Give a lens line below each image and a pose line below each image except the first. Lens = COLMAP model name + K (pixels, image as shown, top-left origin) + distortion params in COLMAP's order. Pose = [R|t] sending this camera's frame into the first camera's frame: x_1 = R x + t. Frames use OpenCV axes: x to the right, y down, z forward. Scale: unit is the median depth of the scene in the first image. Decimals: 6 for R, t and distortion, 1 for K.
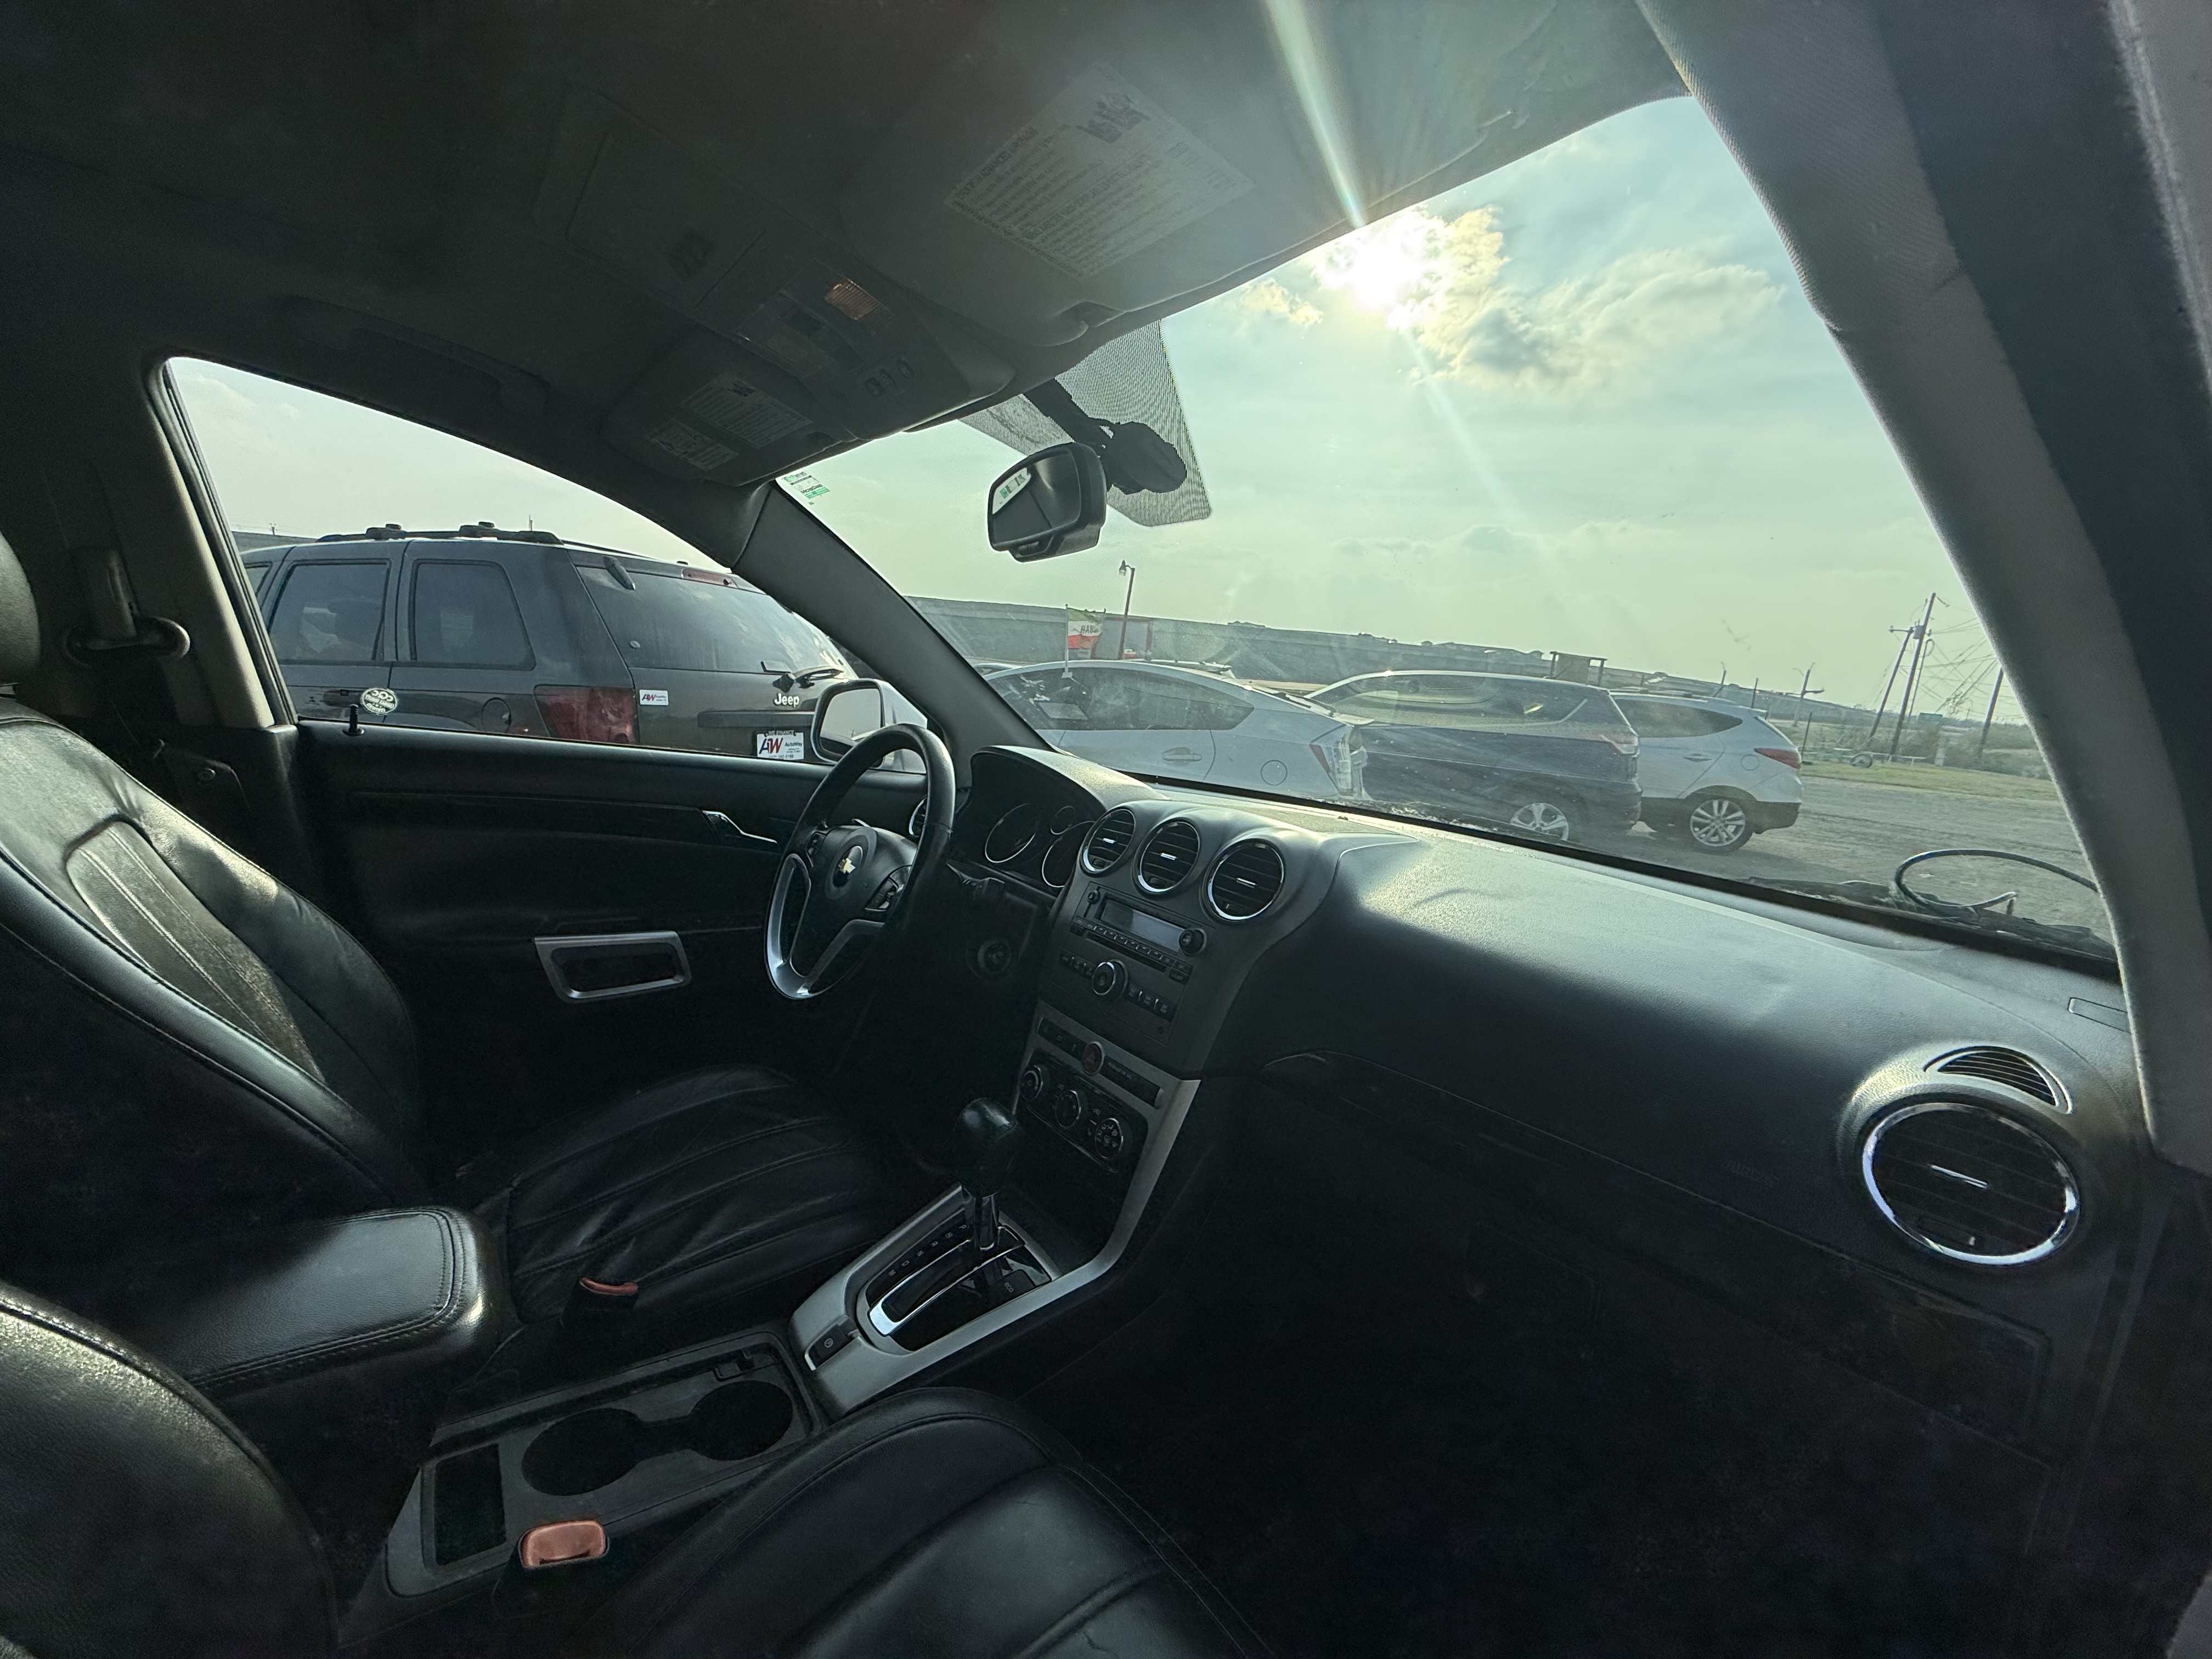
lens RADIAL K [[882.4, 0, 1105.0], [0, 882.4, 824.9], [0, 0, 1]] dist [0.000520, 0.000057]
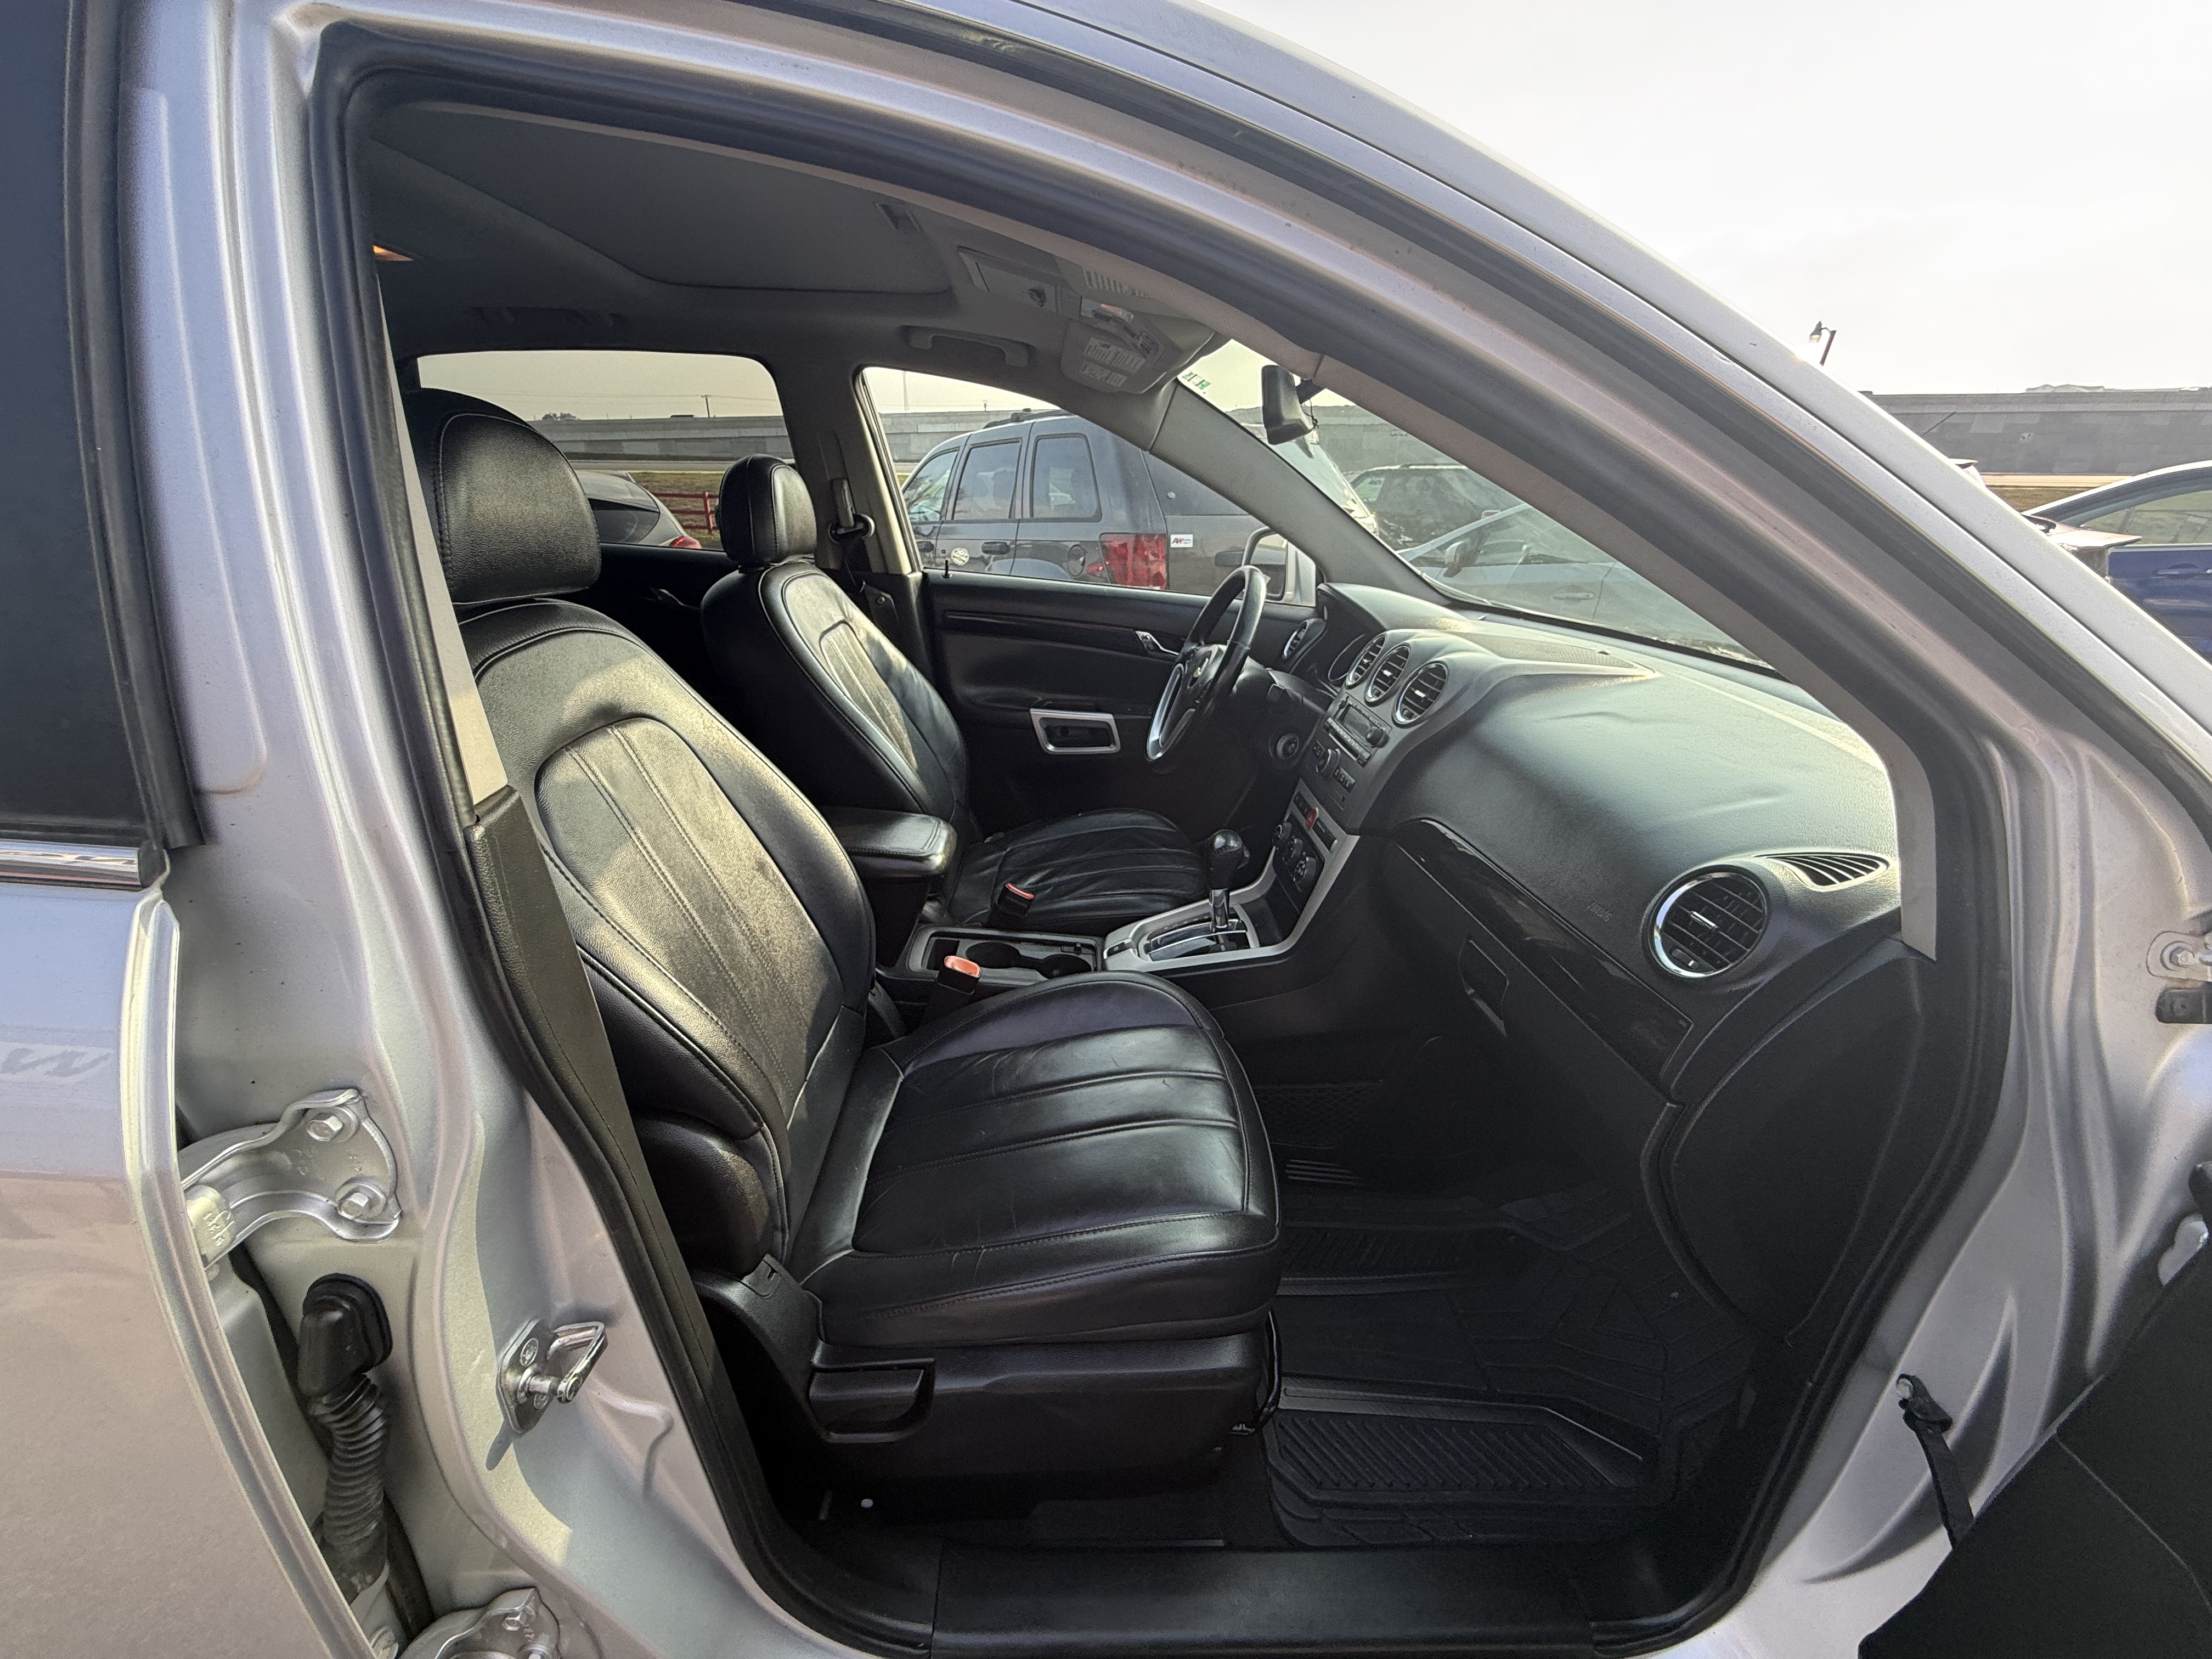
lens RADIAL K [[881.2, 0, 1091.9], [0, 881.2, 836.3], [0, 0, 1]] dist [-0.003242, 0.000097]
pose [[0.805462, 0.159750, -0.570711, 0.461131], [-0.047247, 0.977229, 0.206859, 0.022206], [0.590762, -0.139653, 0.794668, -0.273505]]
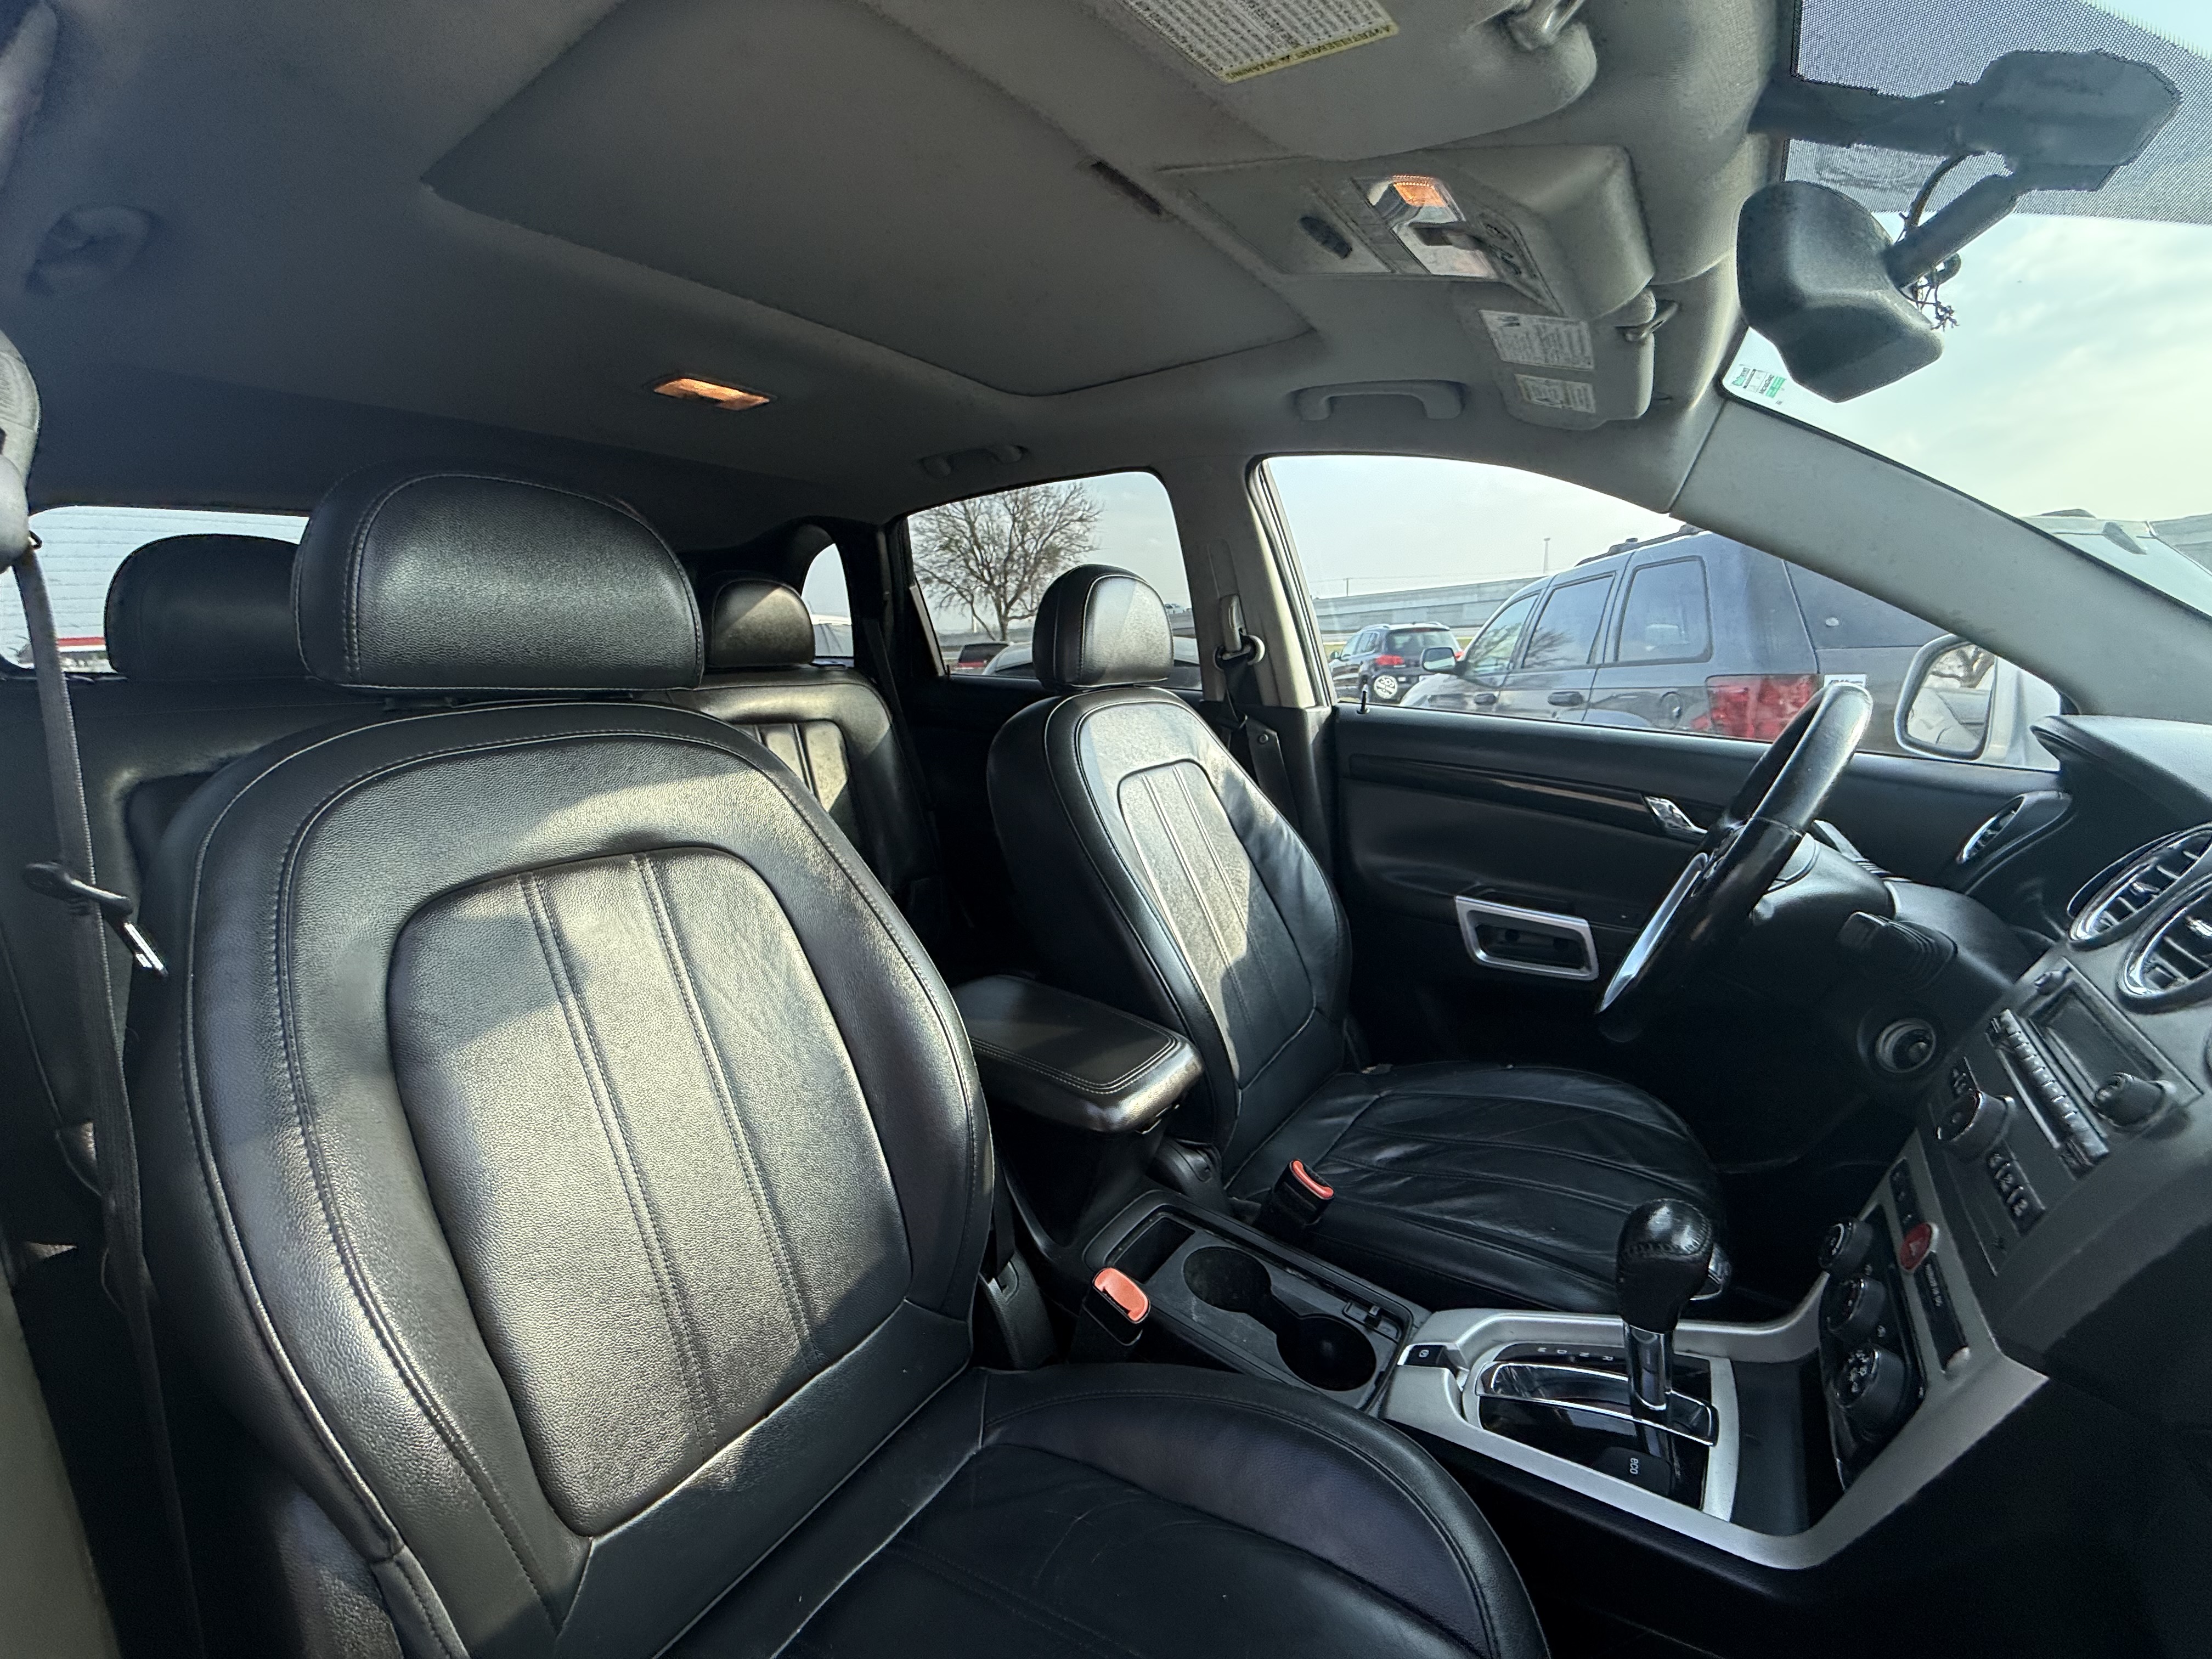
lens RADIAL K [[881.2, 0, 1091.9], [0, 881.2, 836.3], [0, 0, 1]] dist [-0.003242, 0.000097]
pose [[0.283107, 0.110915, -0.952653, 0.319134], [-0.103590, 0.991016, 0.084597, 0.009174], [0.953477, 0.074735, 0.292054, 0.286195]]
